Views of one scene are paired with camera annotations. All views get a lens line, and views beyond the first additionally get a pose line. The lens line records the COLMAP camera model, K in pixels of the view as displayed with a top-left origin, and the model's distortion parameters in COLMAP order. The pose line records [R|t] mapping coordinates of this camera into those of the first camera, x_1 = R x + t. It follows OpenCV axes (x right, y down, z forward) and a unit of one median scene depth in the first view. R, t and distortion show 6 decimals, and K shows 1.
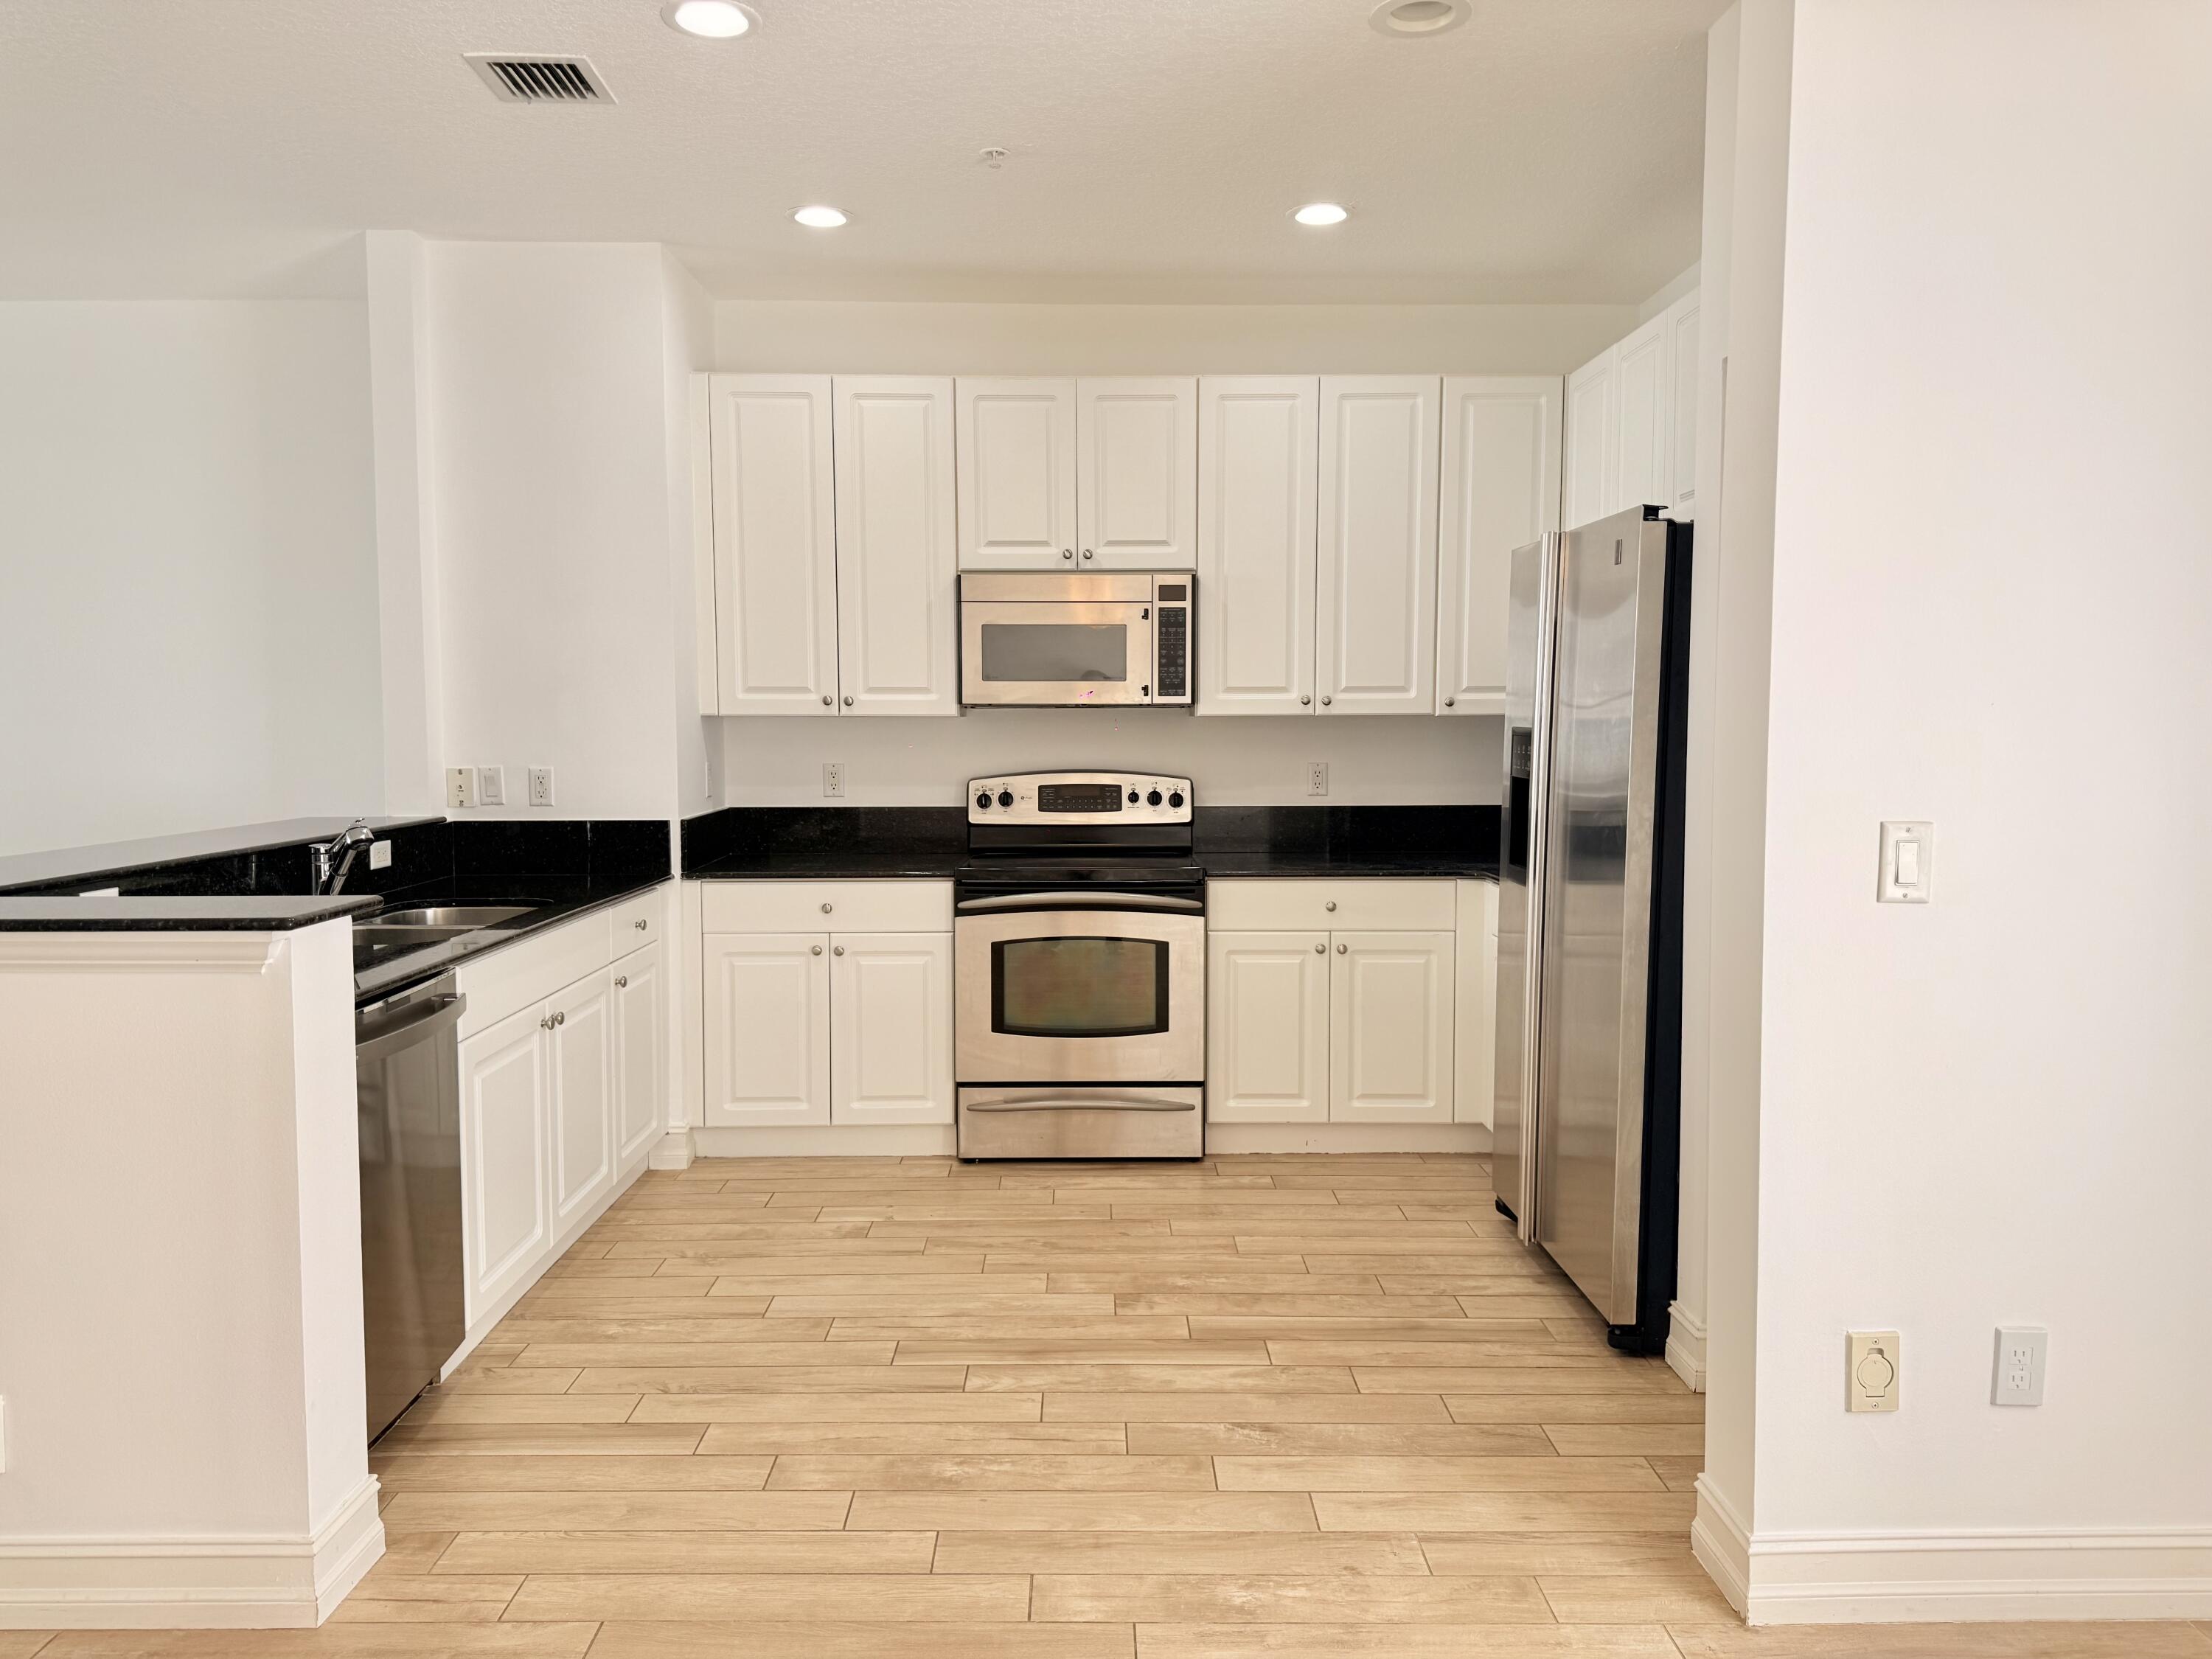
lens RADIAL K [[1564.9, 0, 1106.0], [0, 1564.9, 829.5], [0, 0, 1]] dist [0.178776, -0.248308]
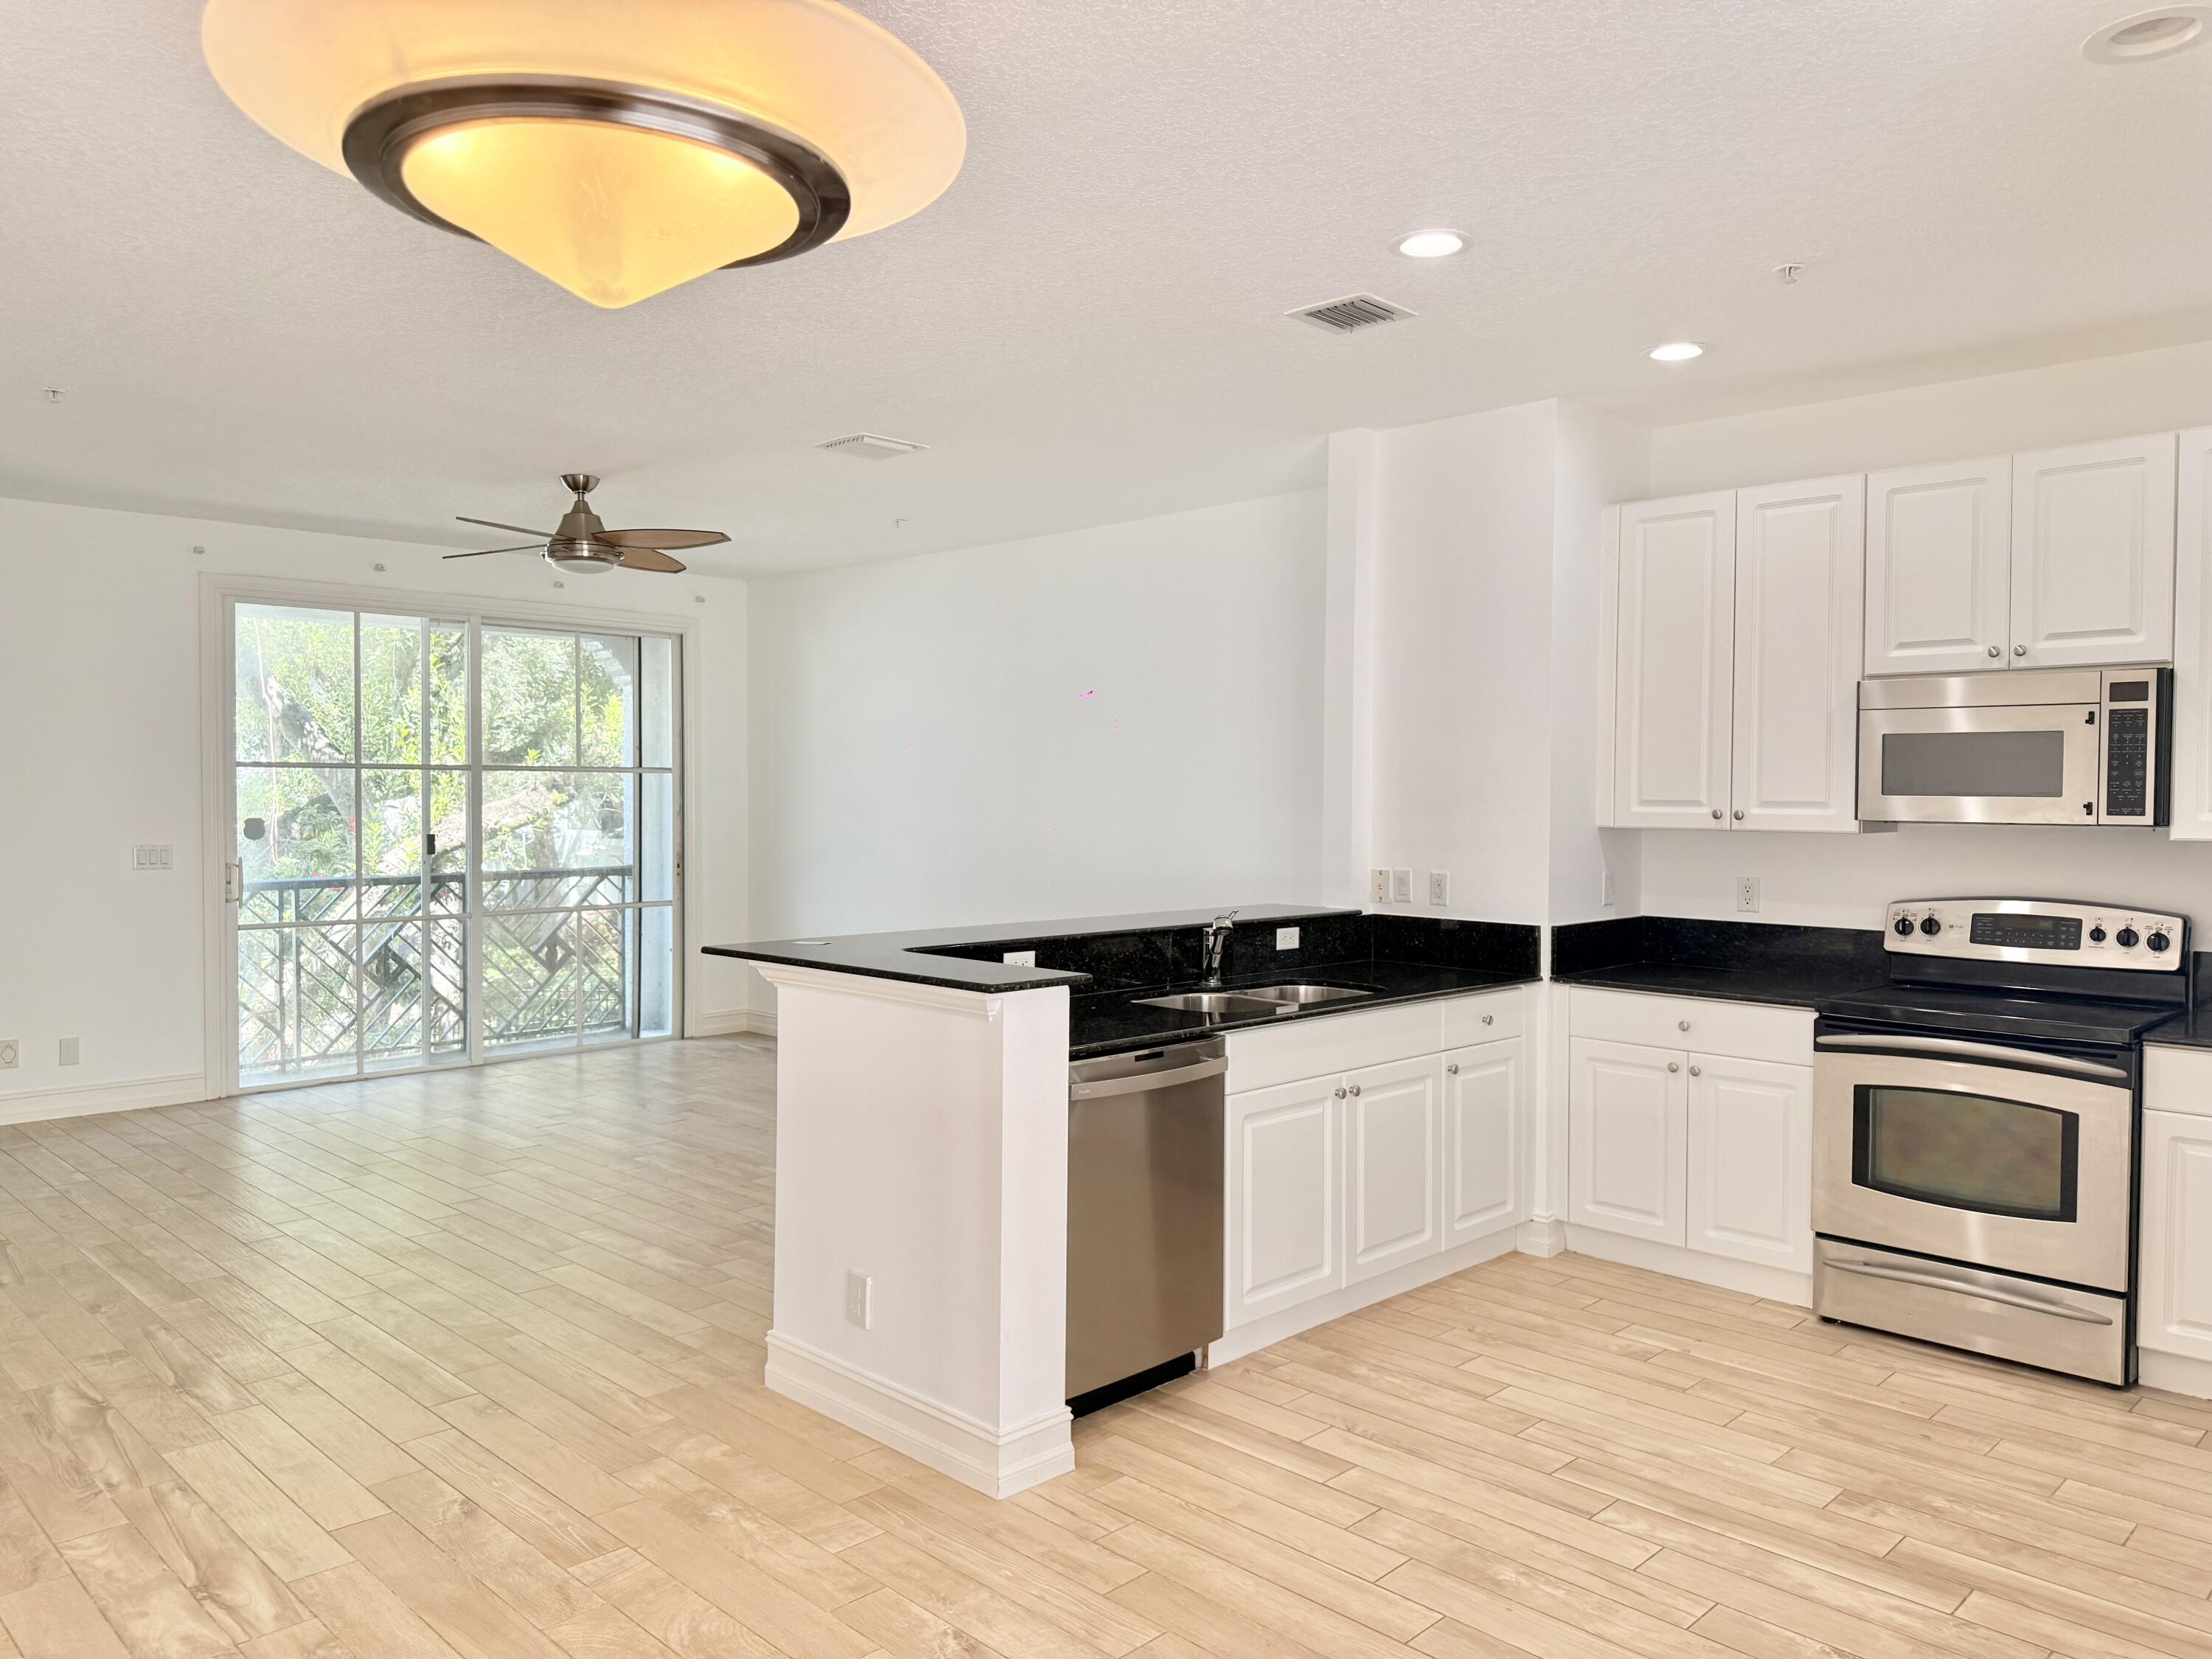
lens RADIAL K [[1573.3, 0, 1106.0], [0, 1573.3, 829.5], [0, 0, 1]] dist [0.069766, -0.037920]
pose [[0.723236, 0.023548, -0.690199, 0.249853], [-0.060455, 0.997741, -0.029309, -0.021843], [0.687949, 0.062924, 0.723026, 0.023688]]
